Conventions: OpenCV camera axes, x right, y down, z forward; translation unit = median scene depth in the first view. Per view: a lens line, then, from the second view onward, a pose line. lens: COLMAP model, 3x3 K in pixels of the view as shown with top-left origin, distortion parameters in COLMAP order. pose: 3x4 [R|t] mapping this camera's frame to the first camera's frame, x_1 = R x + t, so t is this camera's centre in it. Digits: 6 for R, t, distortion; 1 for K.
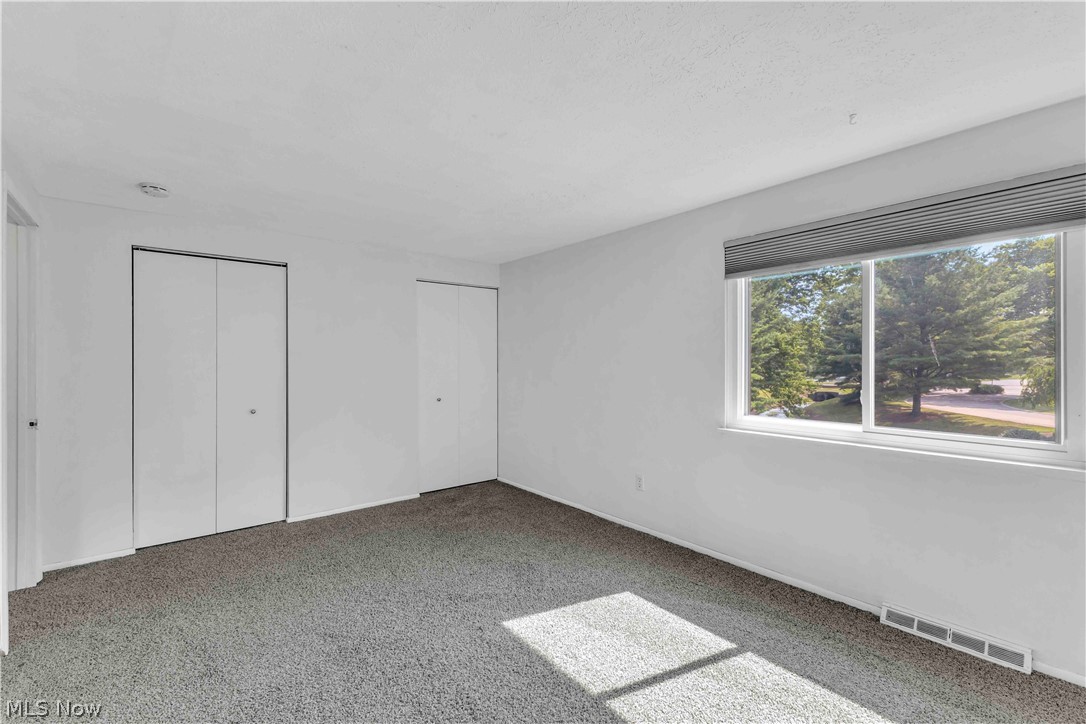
lens RADIAL K [[471.1, 0, 543.0], [0, 471.1, 362.0], [0, 0, 1]] dist [0.002076, 0.000086]
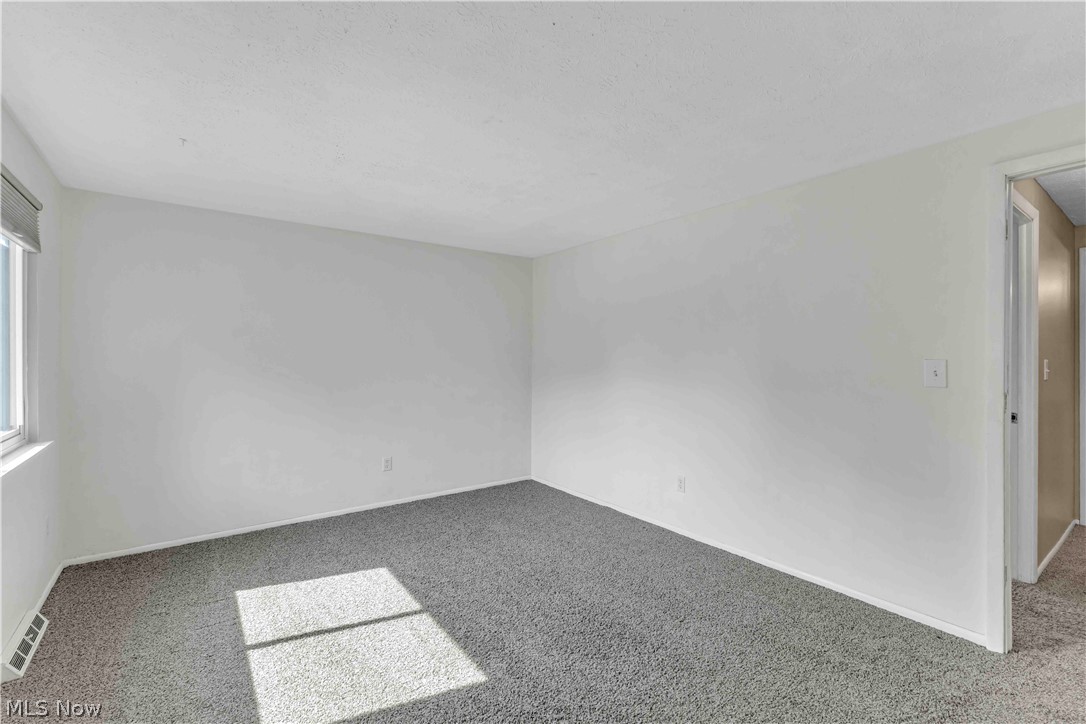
lens RADIAL K [[483.6, 0, 572.9], [0, 483.6, 358.4], [0, 0, 1]] dist [0.001137, -0.000095]
pose [[-0.999970, -0.001237, 0.007701, -0.235195], [-0.001208, 0.999992, 0.003735, -0.003779], [-0.007706, 0.003726, -0.999963, 1.790899]]
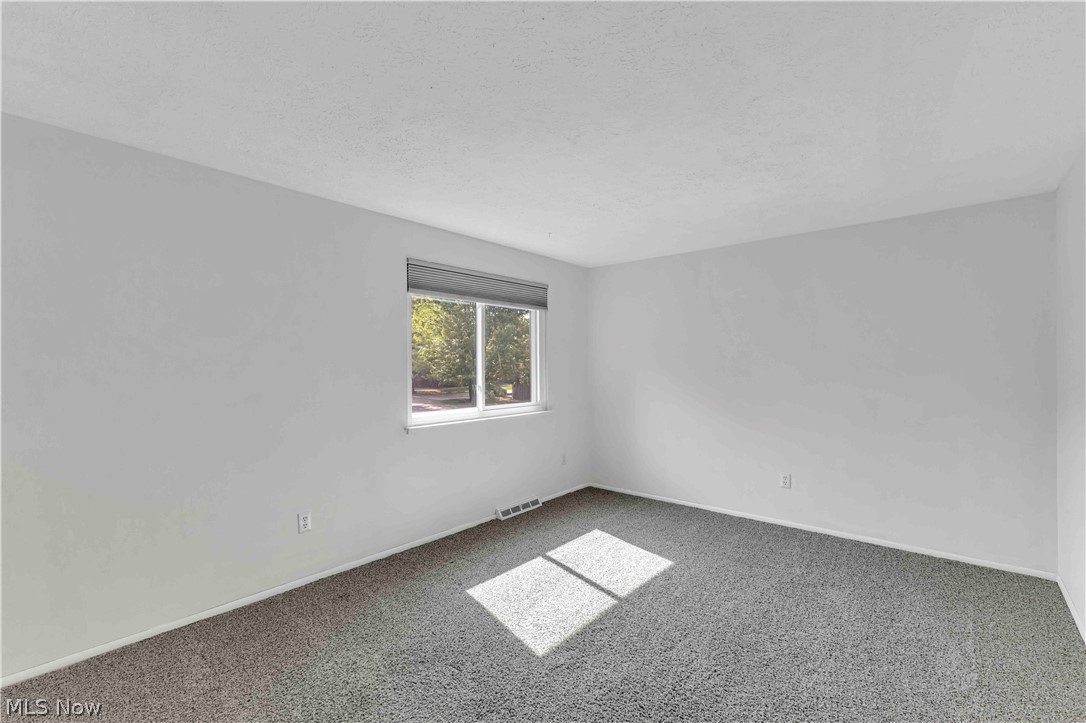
lens RADIAL K [[471.7, 0, 552.4], [0, 471.7, 364.3], [0, 0, 1]] dist [0.013260, -0.004319]
pose [[-0.188786, -0.000178, 0.982018, -0.966547], [0.002358, 0.999997, 0.000634, -0.009043], [-0.982015, 0.002436, -0.188785, 1.118659]]
